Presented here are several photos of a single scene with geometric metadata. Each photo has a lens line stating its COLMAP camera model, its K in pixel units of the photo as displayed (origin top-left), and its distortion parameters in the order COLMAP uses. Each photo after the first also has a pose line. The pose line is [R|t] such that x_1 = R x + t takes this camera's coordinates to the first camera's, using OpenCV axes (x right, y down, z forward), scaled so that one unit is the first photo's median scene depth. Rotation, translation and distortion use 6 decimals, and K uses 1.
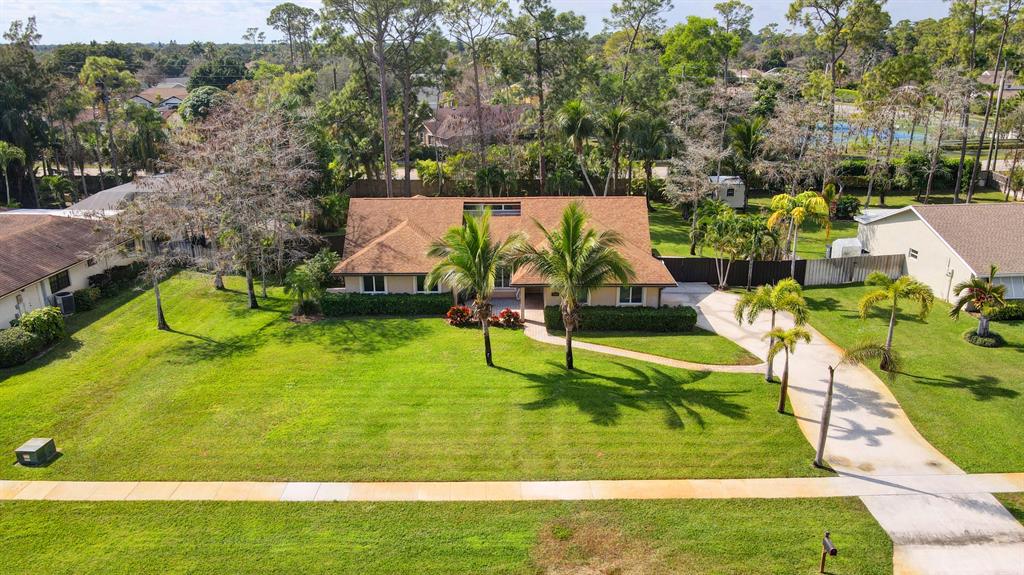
lens RADIAL K [[757.1, 0, 506.7], [0, 757.1, 288.6], [0, 0, 1]] dist [-0.006958, 0.035509]
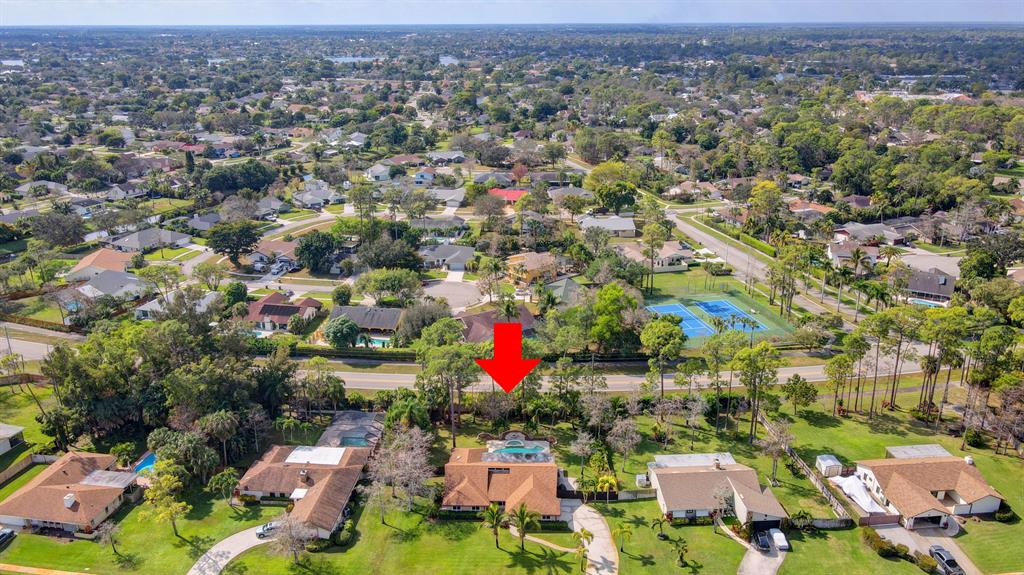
lens RADIAL K [[757.1, 0, 506.7], [0, 757.1, 288.6], [0, 0, 1]] dist [-0.006958, 0.035509]
pose [[0.999898, 0.009823, -0.010351, 0.038033], [-0.009562, 0.999643, 0.024960, -1.052103], [0.010593, -0.024858, 0.999635, -2.113960]]
